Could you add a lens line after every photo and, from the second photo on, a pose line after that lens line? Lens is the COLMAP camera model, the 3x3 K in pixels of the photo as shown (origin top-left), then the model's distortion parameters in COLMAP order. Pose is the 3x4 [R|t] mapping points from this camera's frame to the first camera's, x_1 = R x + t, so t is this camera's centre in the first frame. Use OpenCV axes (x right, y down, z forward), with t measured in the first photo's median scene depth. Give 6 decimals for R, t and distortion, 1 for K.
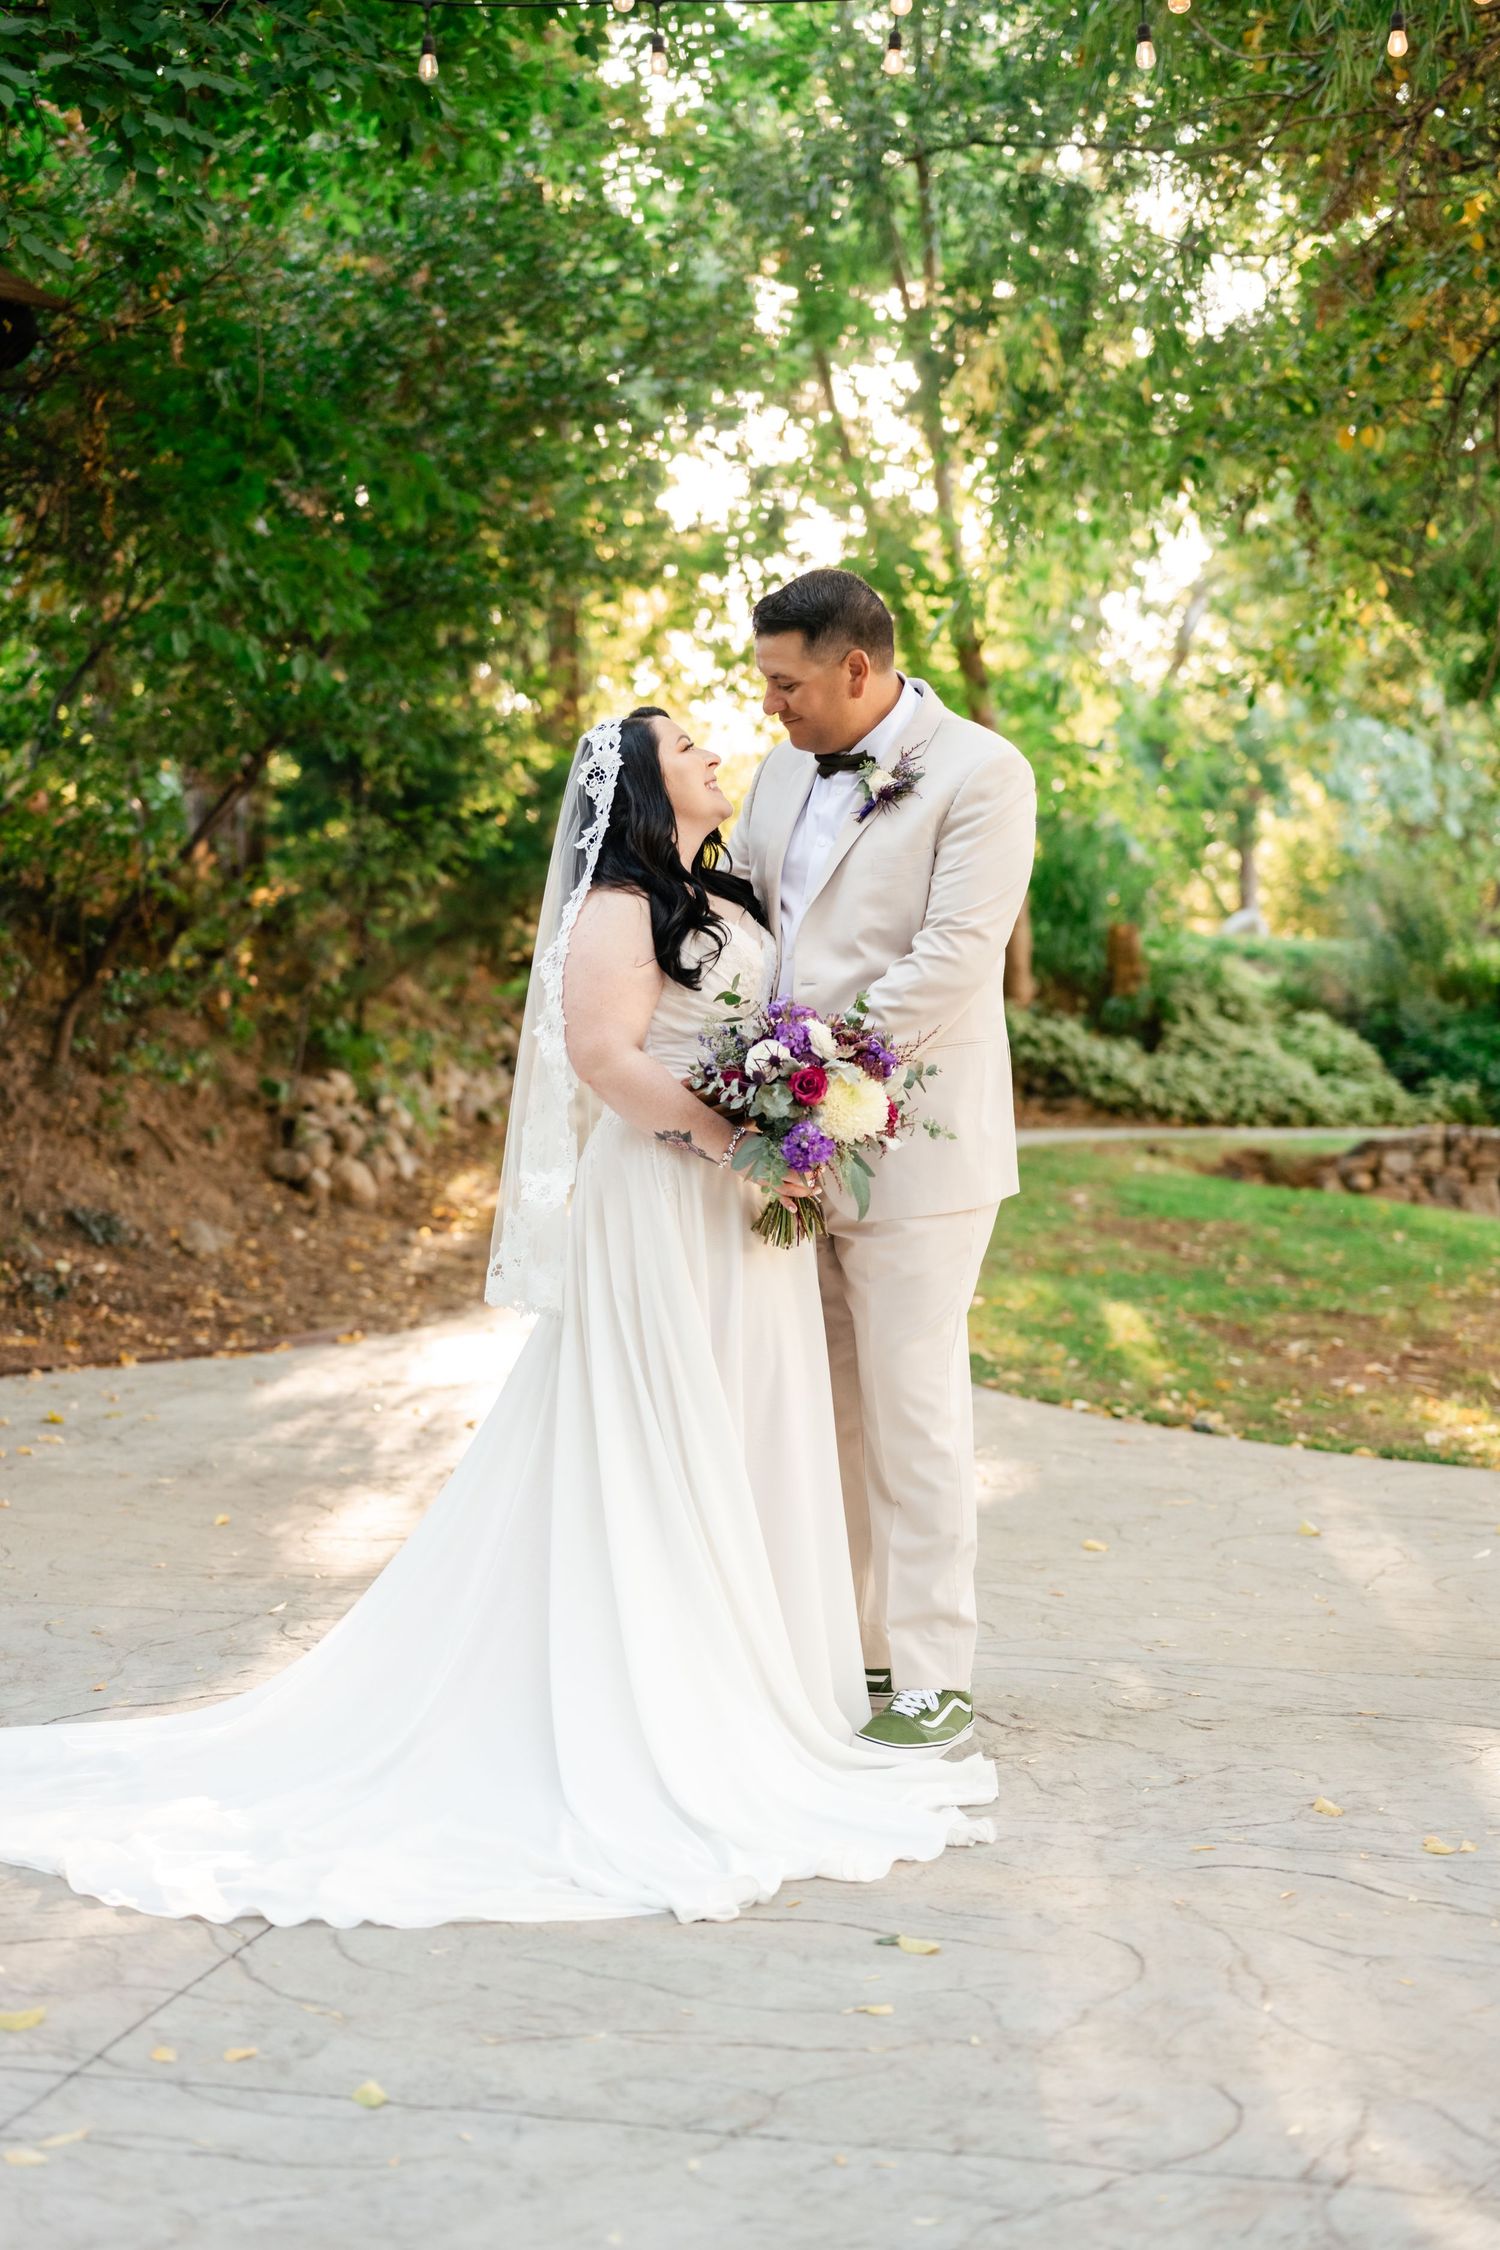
lens RADIAL K [[3212.2, 0, 741.2], [0, 3212.2, 1158.7], [0, 0, 1]] dist [-0.013561, 0.016592]
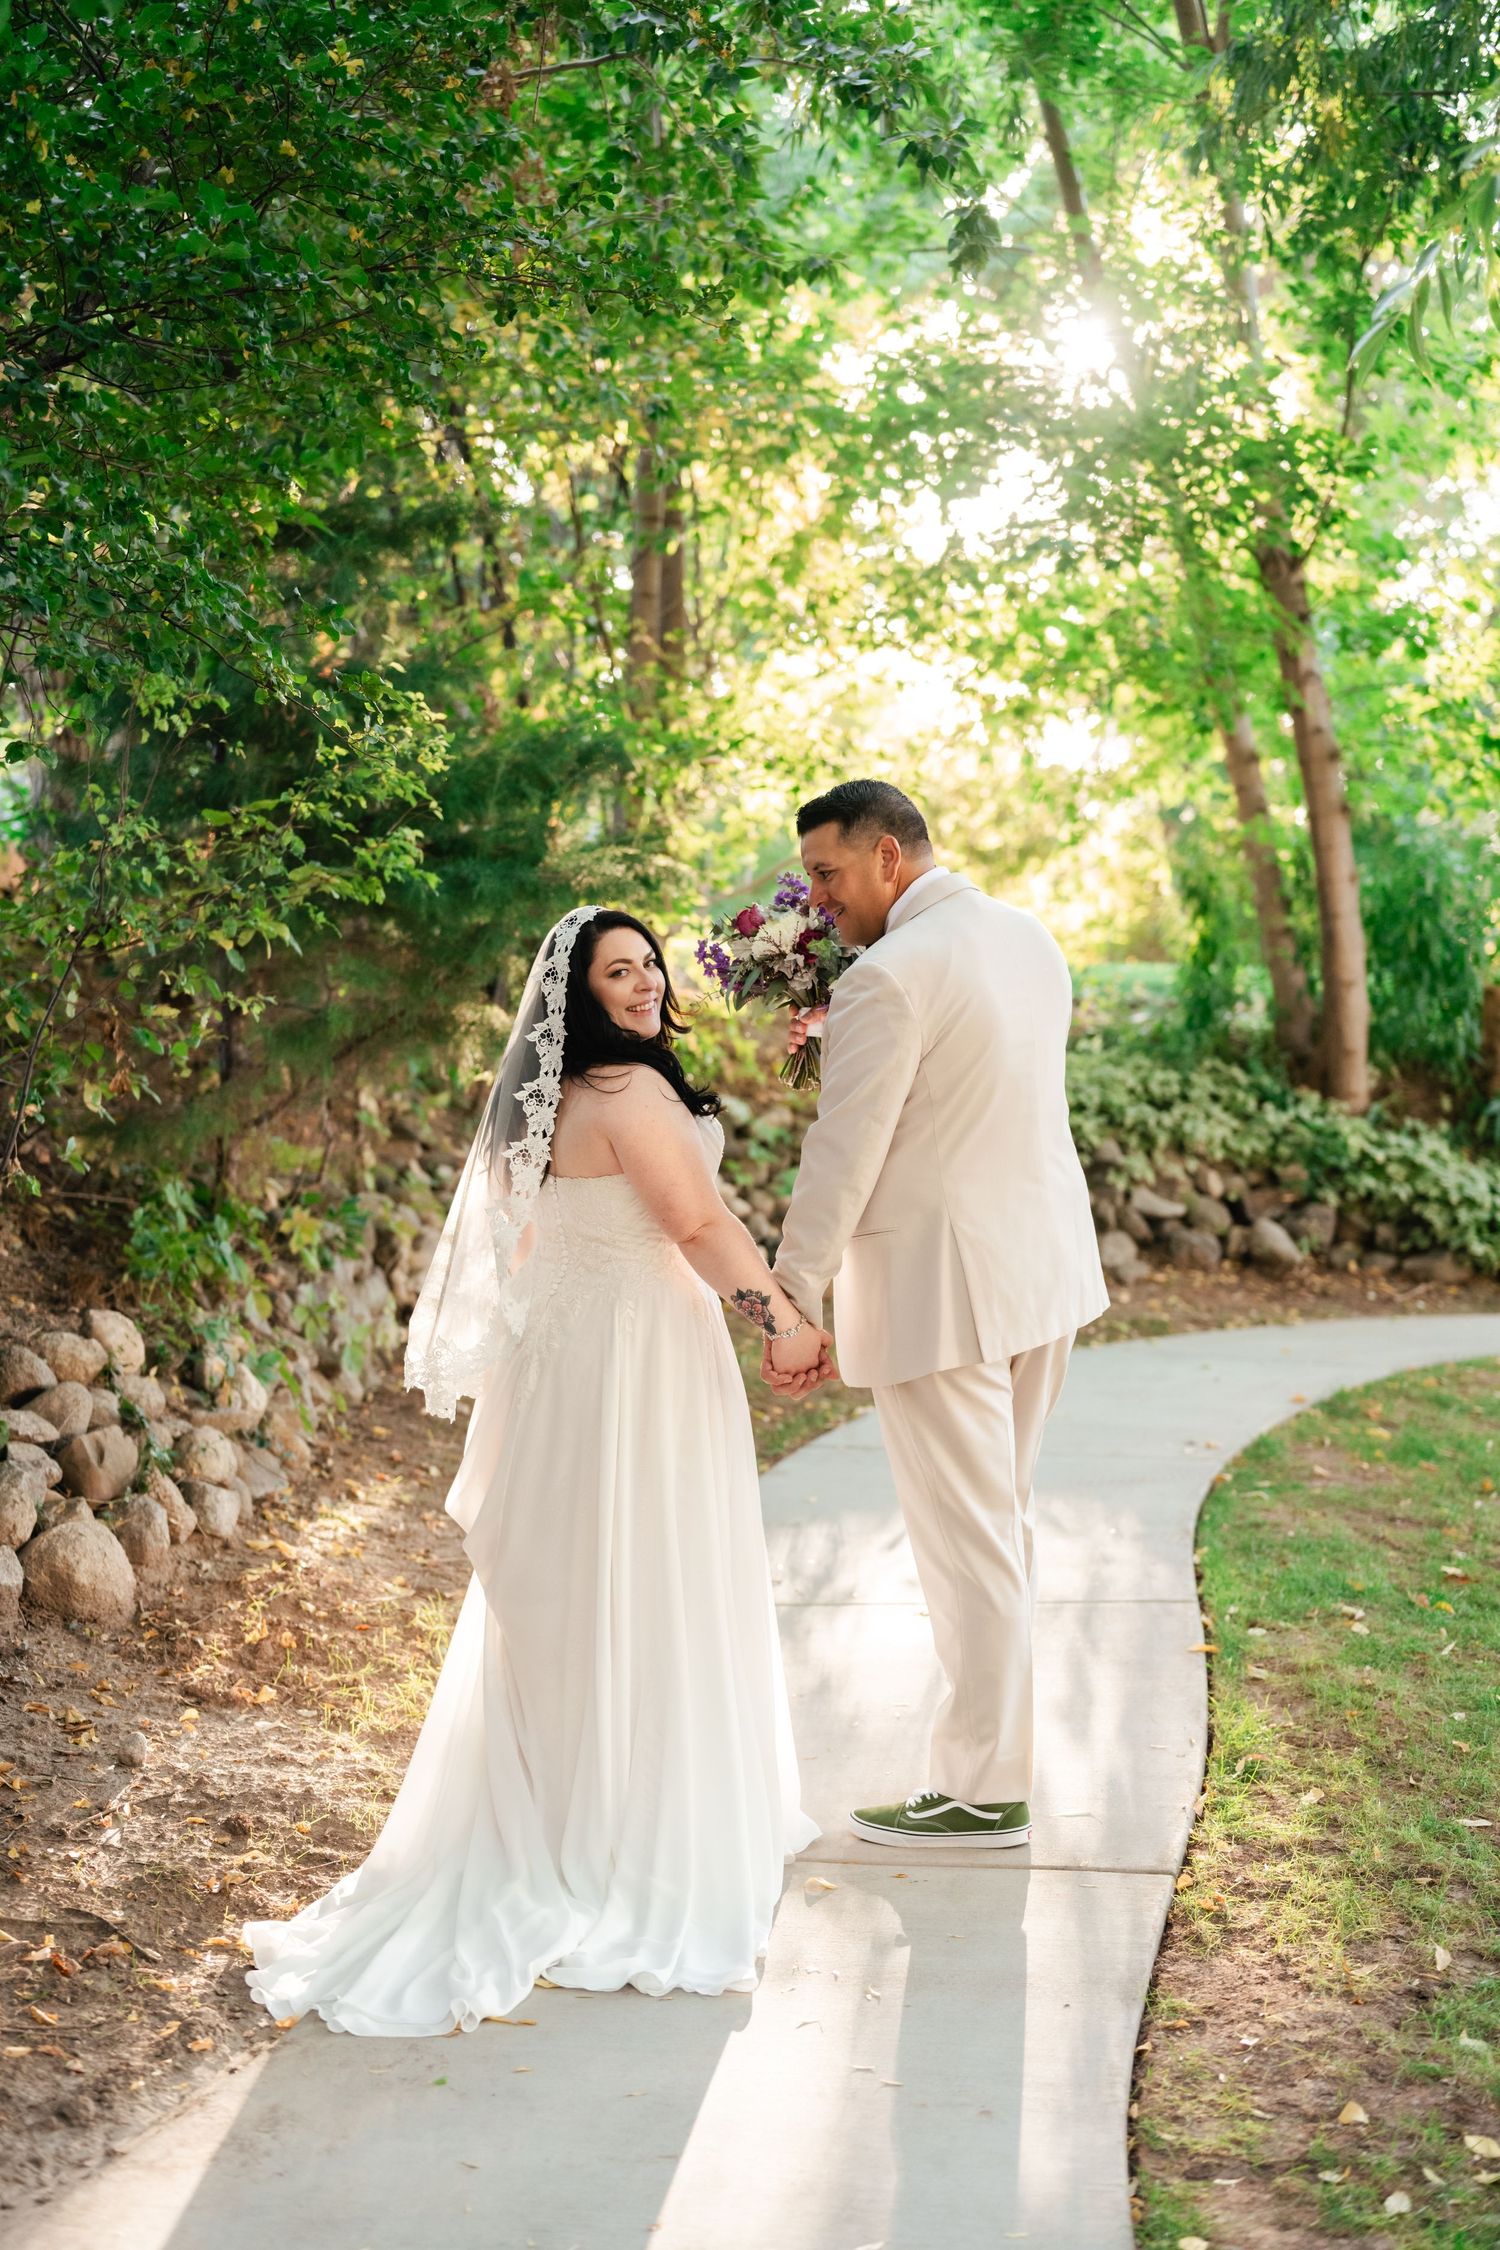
lens RADIAL K [[3212.2, 0, 741.2], [0, 3212.2, 1158.7], [0, 0, 1]] dist [-0.013561, 0.016592]
pose [[0.997663, 0.009247, -0.067702, 0.012007], [-0.009384, 0.999955, -0.001710, -0.062640], [0.067683, 0.002341, 0.997704, 0.598591]]
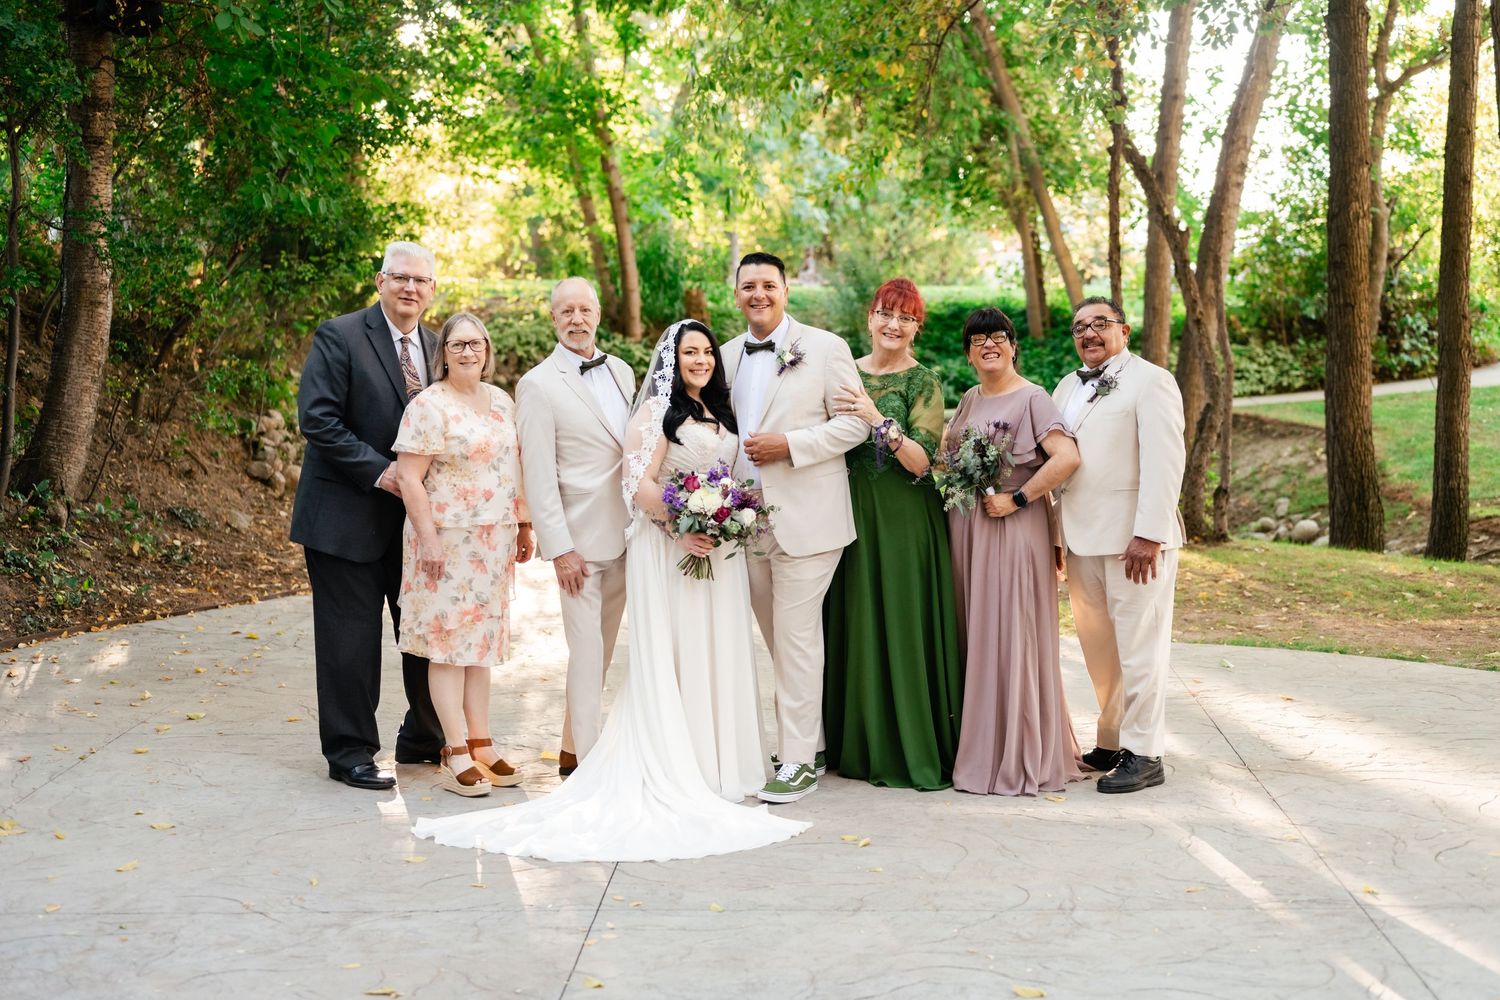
lens RADIAL K [[2228.5, 0, 789.1], [0, 2228.5, 499.1], [0, 0, 1]] dist [-0.017573, 0.029659]
pose [[0.979375, -0.033059, 0.199326, -0.115832], [0.023494, 0.998465, 0.050160, -0.039654], [-0.200678, -0.044442, 0.978649, -0.229012]]
